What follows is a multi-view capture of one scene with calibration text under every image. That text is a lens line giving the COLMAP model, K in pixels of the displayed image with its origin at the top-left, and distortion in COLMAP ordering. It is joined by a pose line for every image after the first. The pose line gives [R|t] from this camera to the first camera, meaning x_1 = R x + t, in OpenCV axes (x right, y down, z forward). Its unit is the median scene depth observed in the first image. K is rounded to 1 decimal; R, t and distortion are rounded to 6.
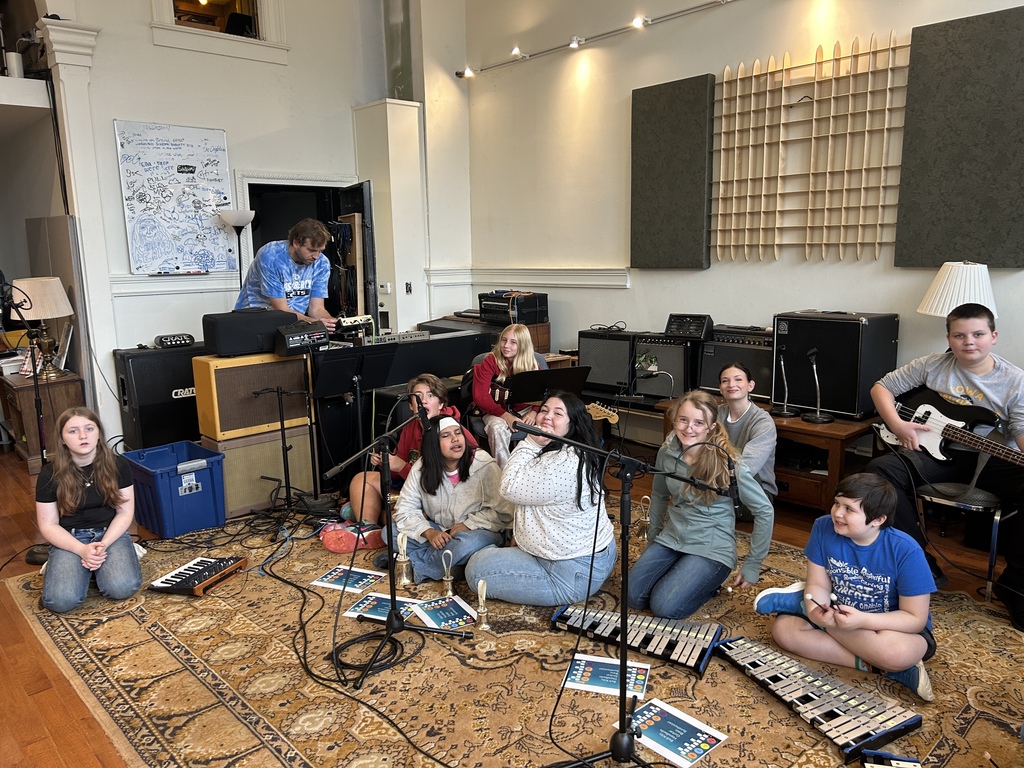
lens RADIAL K [[770.0, 0, 510.7], [0, 770.0, 388.9], [0, 0, 1]] dist [0.060088, -0.070061]
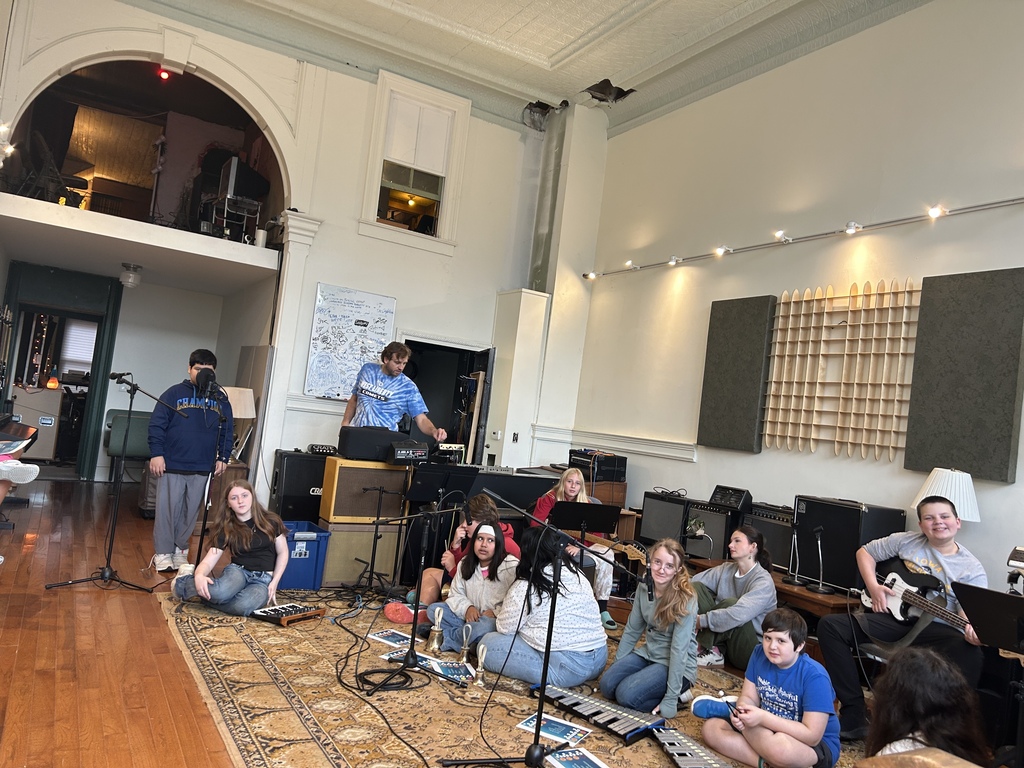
lens RADIAL K [[763.7, 0, 512.0], [0, 763.7, 384.0], [0, 0, 1]] dist [0.088024, -0.144090]
pose [[0.969313, 0.127798, -0.210001, 0.155352], [-0.173604, 0.960683, -0.216680, 0.071001], [0.174053, 0.246488, 0.953388, -0.220974]]
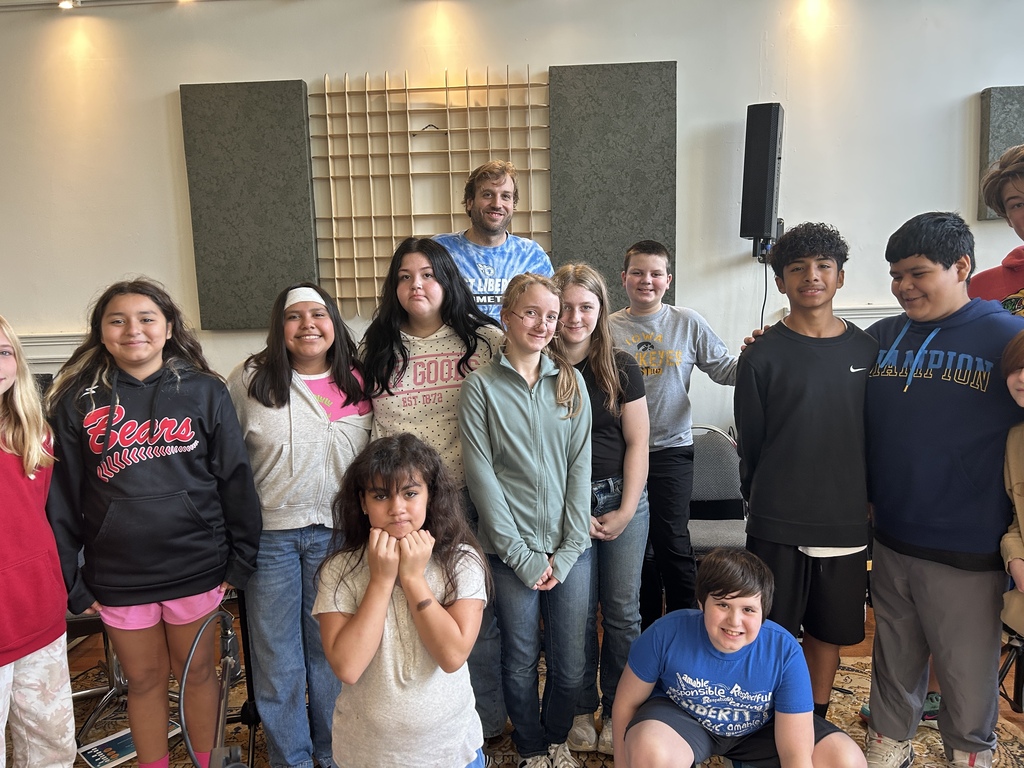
lens RADIAL K [[763.5, 0, 512.0], [0, 763.5, 384.0], [0, 0, 1]] dist [0.052726, -0.005428]
pose [[0.720419, -0.098247, 0.686545, -0.183405], [0.138649, 0.990334, -0.003769, -0.080604], [-0.679539, 0.097904, 0.727077, 0.371271]]
